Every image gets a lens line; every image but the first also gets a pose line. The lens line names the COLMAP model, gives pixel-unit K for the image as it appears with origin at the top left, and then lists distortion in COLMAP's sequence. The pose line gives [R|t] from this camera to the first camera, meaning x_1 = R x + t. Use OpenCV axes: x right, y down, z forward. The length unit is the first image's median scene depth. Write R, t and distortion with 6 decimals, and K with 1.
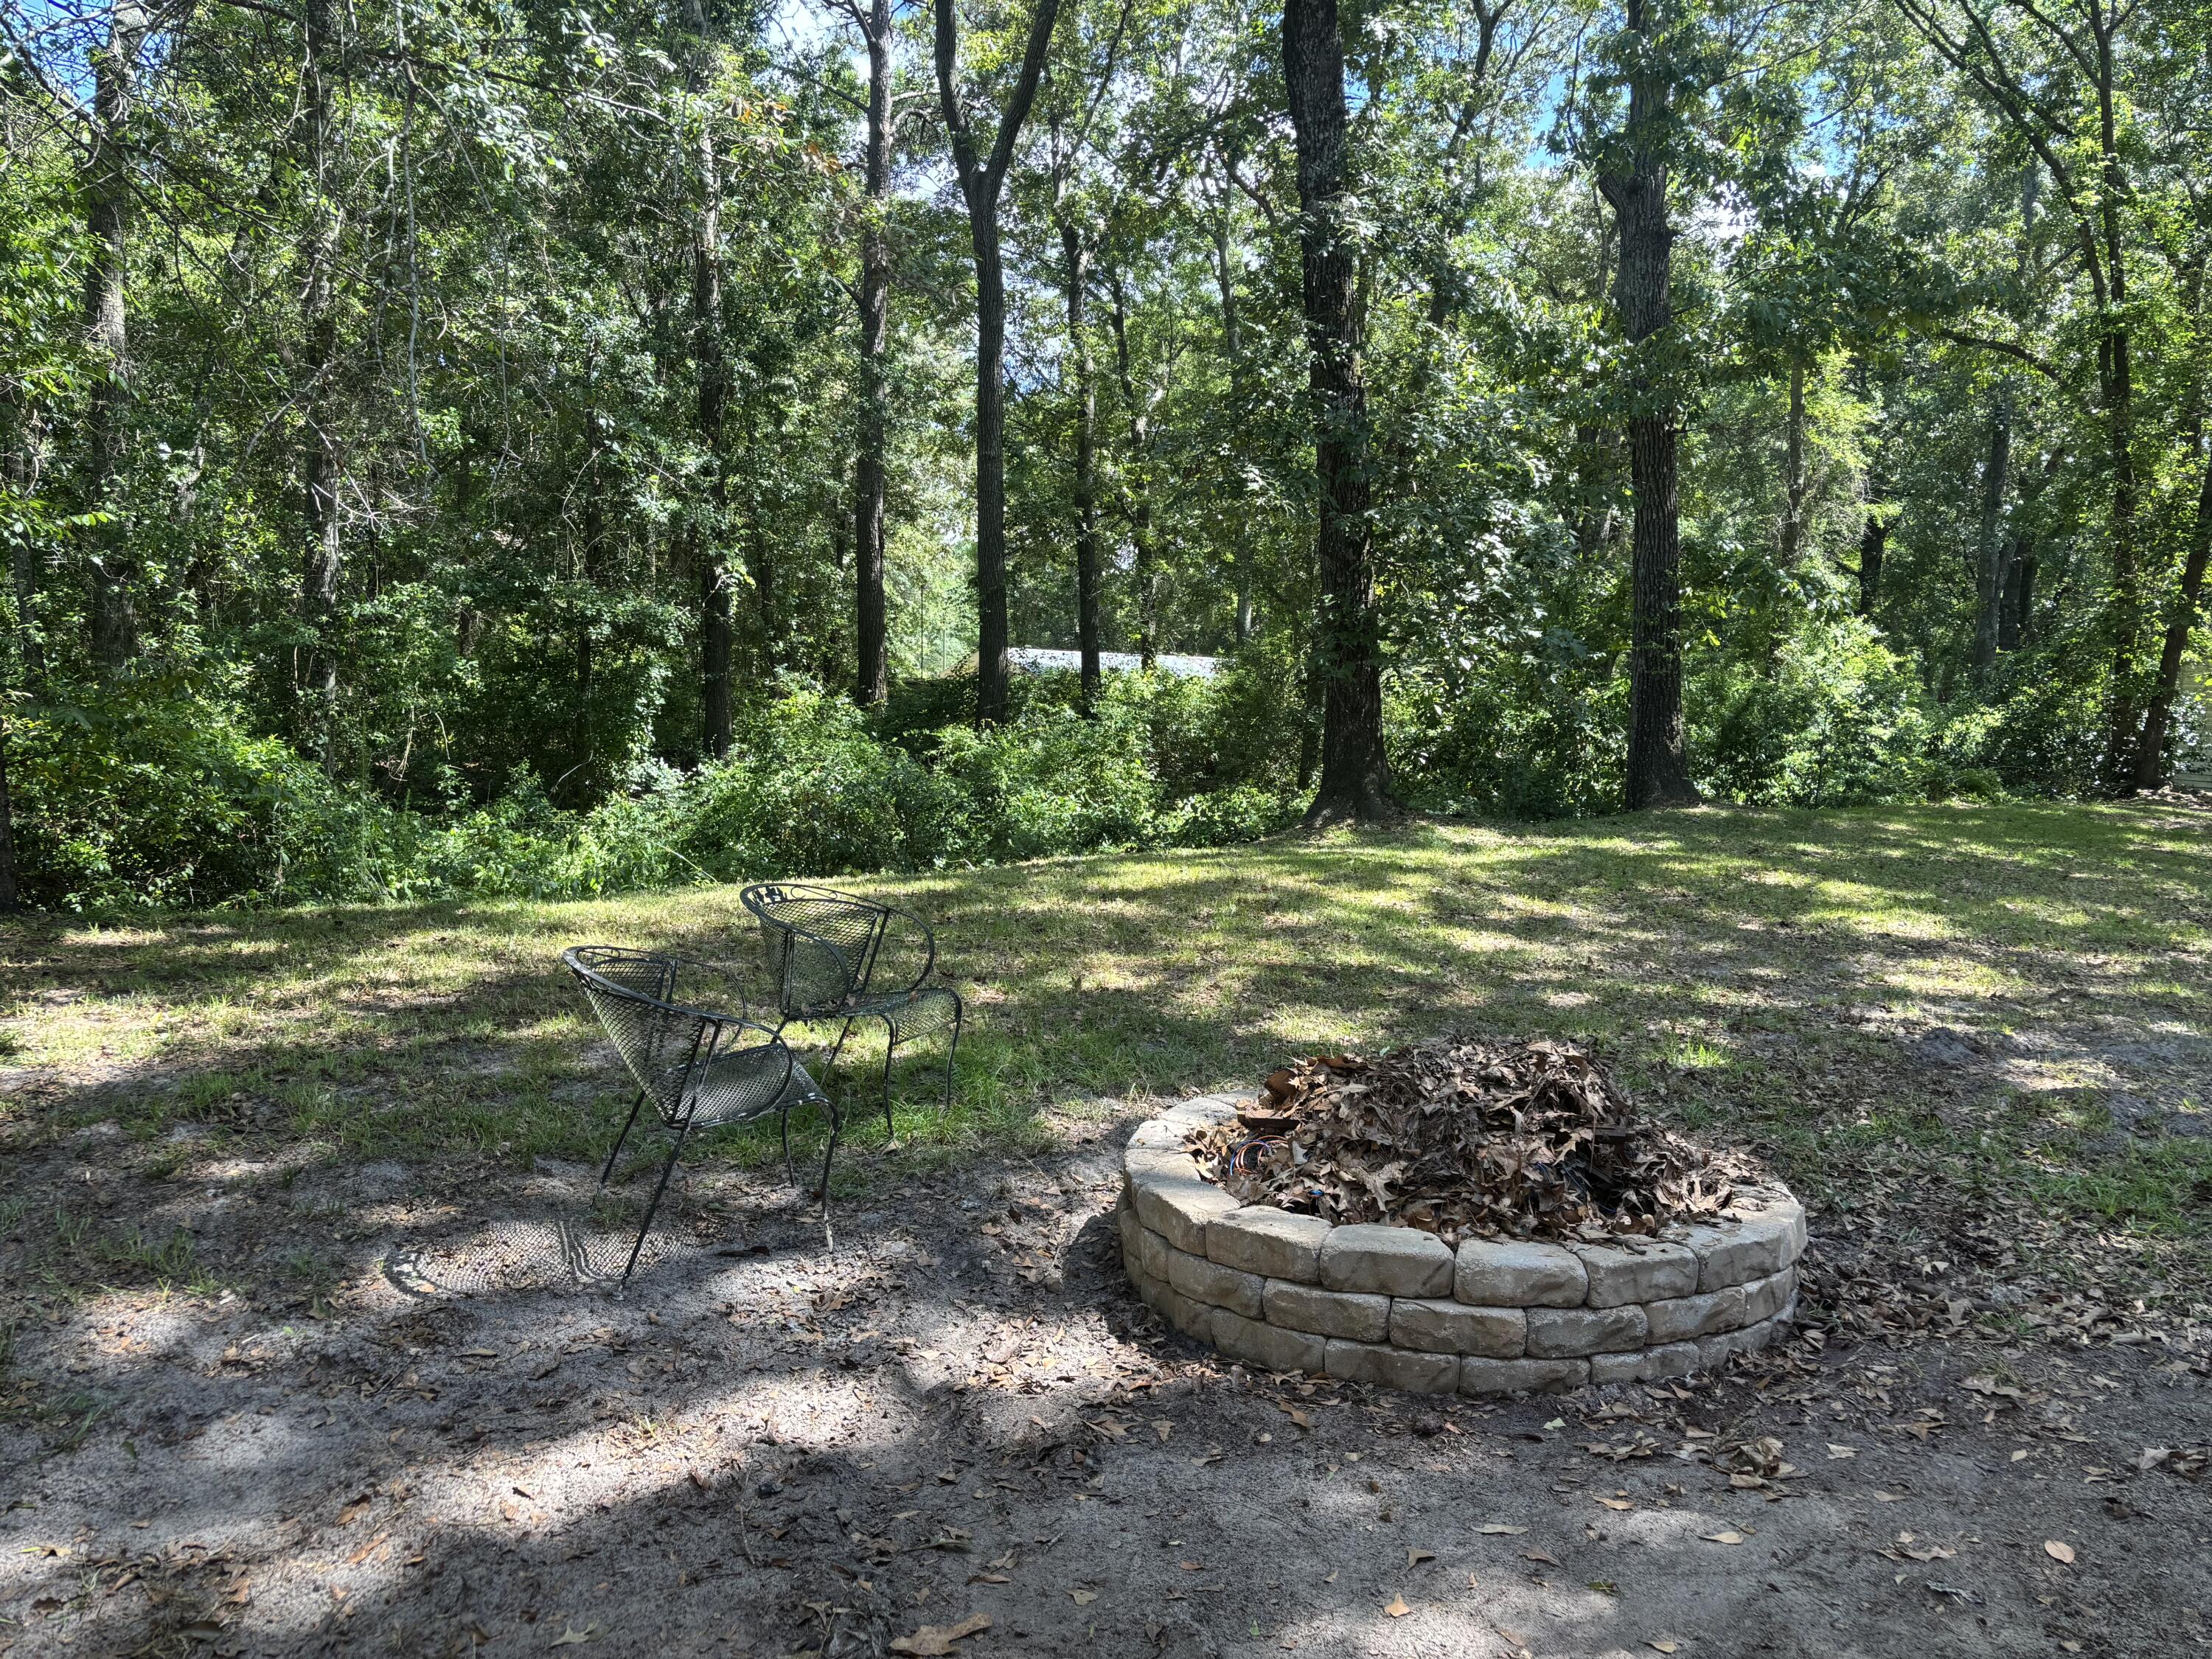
lens RADIAL K [[1668.2, 0, 1107.3], [0, 1668.2, 840.0], [0, 0, 1]] dist [0.057301, -0.069939]
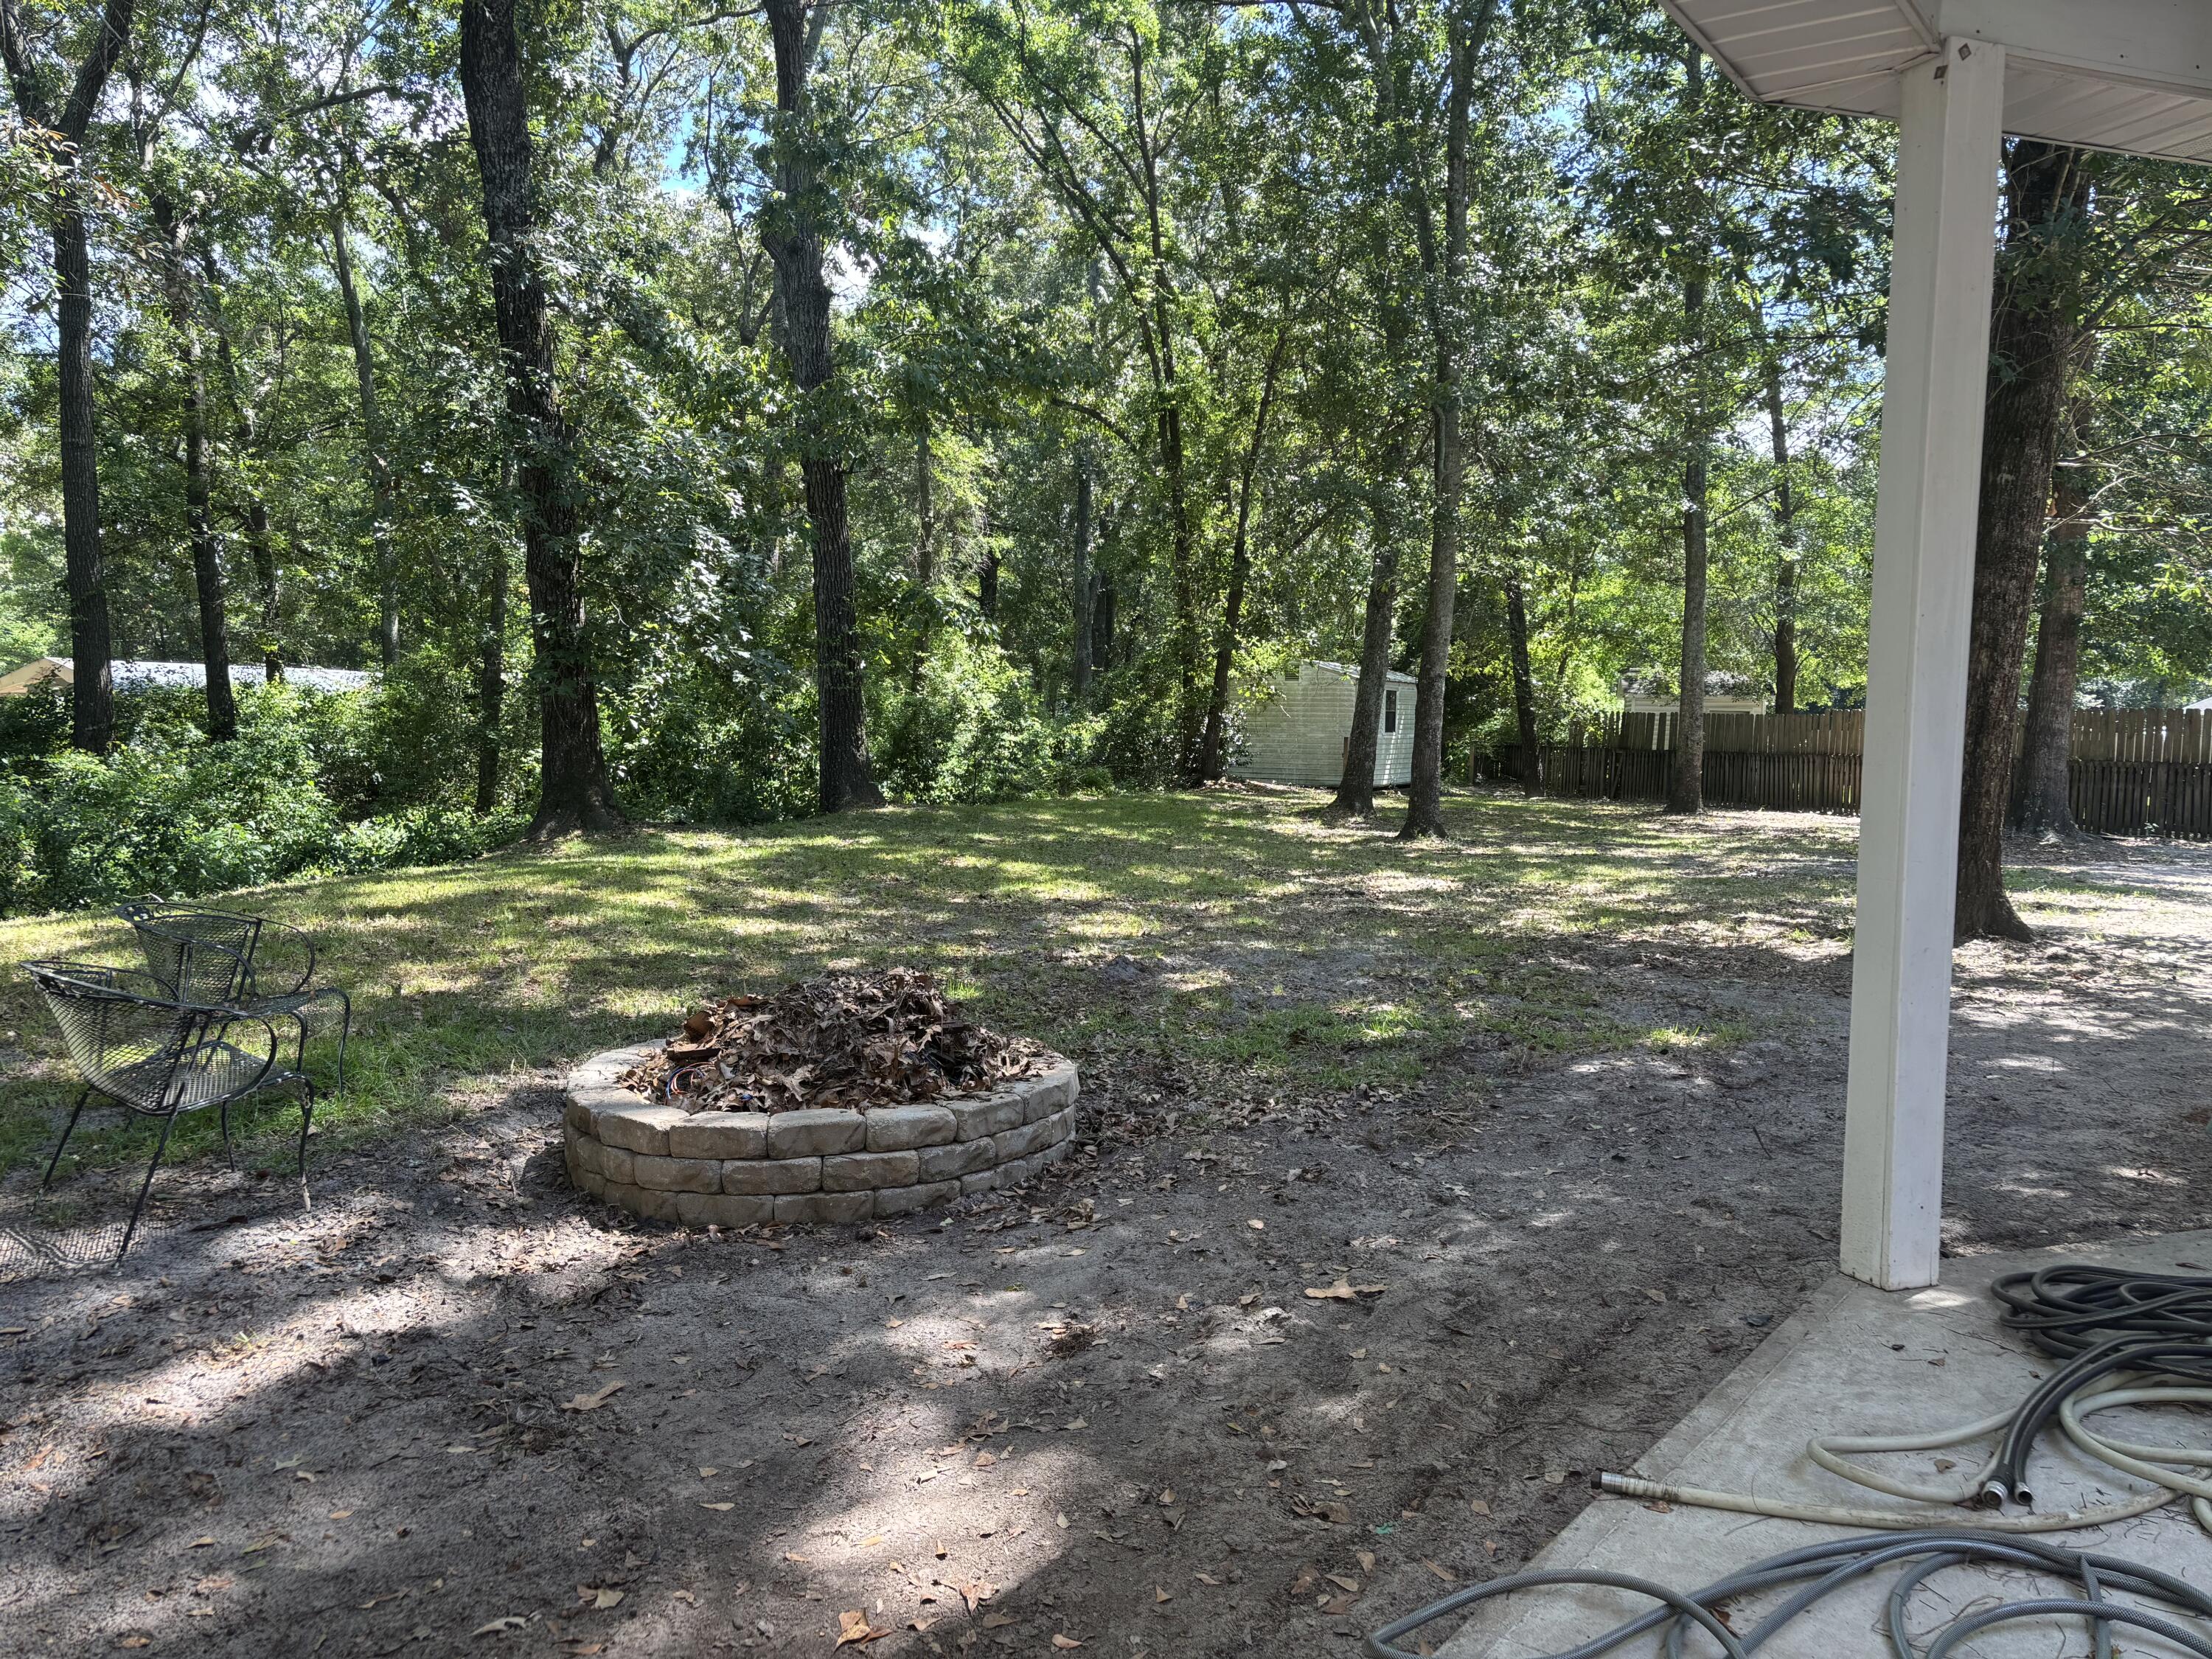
lens RADIAL K [[1669.4, 0, 1116.8], [0, 1669.4, 812.7], [0, 0, 1]] dist [0.120117, -0.232140]
pose [[0.876124, -0.042277, 0.480229, -0.068350], [0.053812, 0.998498, -0.010272, 0.005494], [-0.479074, 0.034842, 0.877083, -0.082387]]
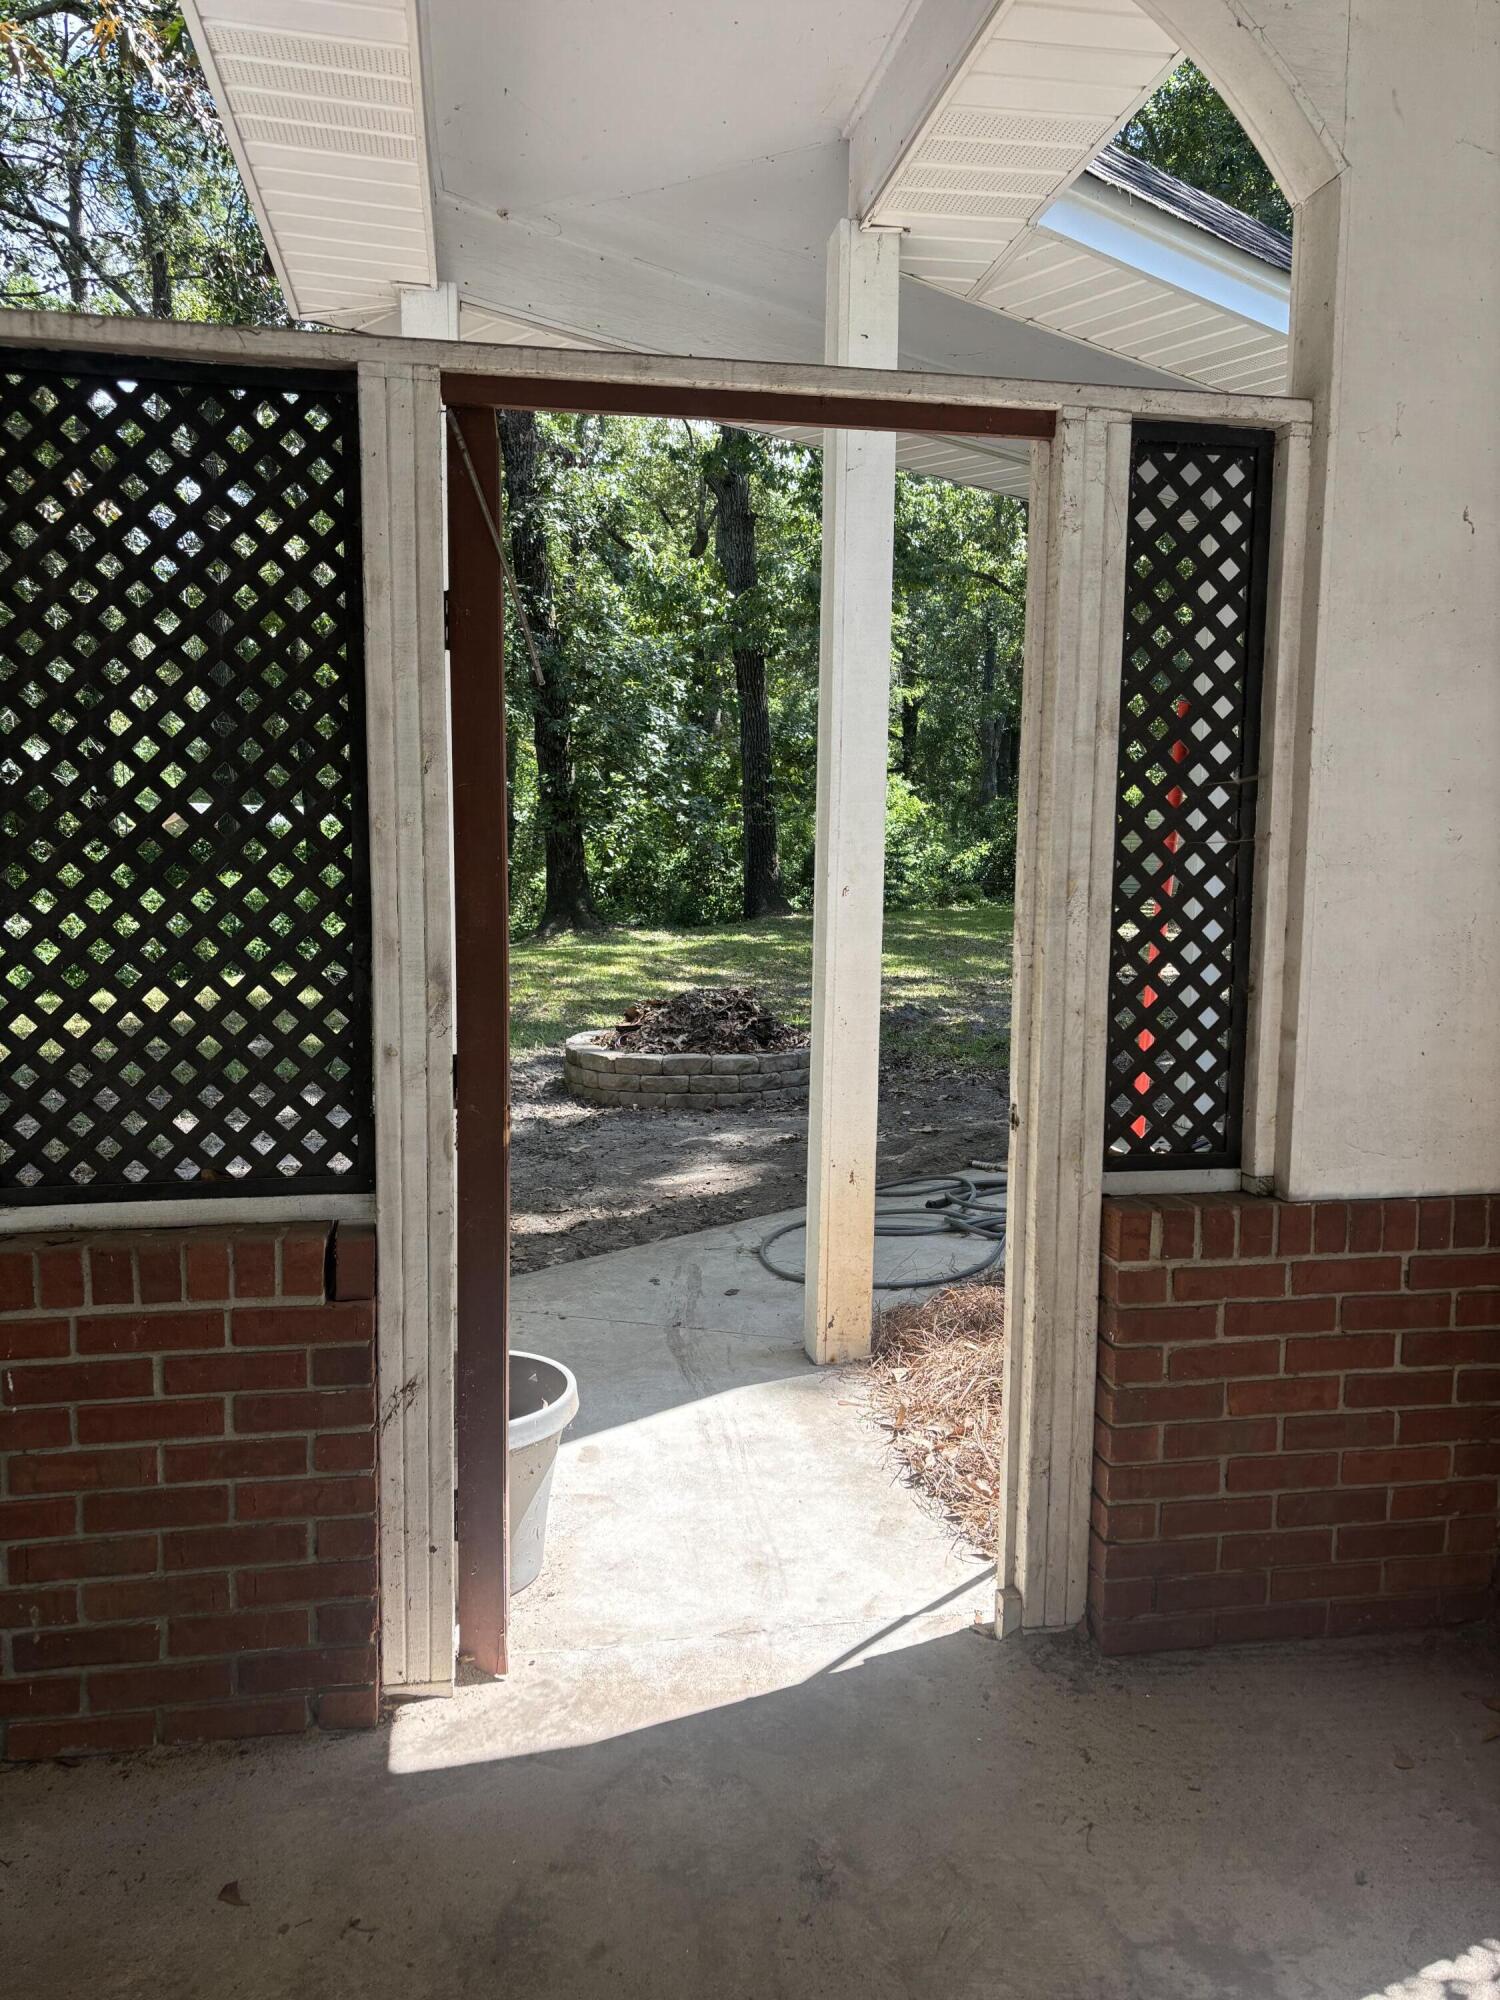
lens RADIAL K [[1509.4, 0, 750.0], [0, 1509.4, 1000.0], [0, 0, 1]] dist [0.120117, -0.232140]
pose [[0.951527, -0.054203, 0.302752, -0.119665], [0.048466, 0.998475, 0.026435, 0.024217], [-0.303723, -0.010480, 0.952703, -0.342742]]
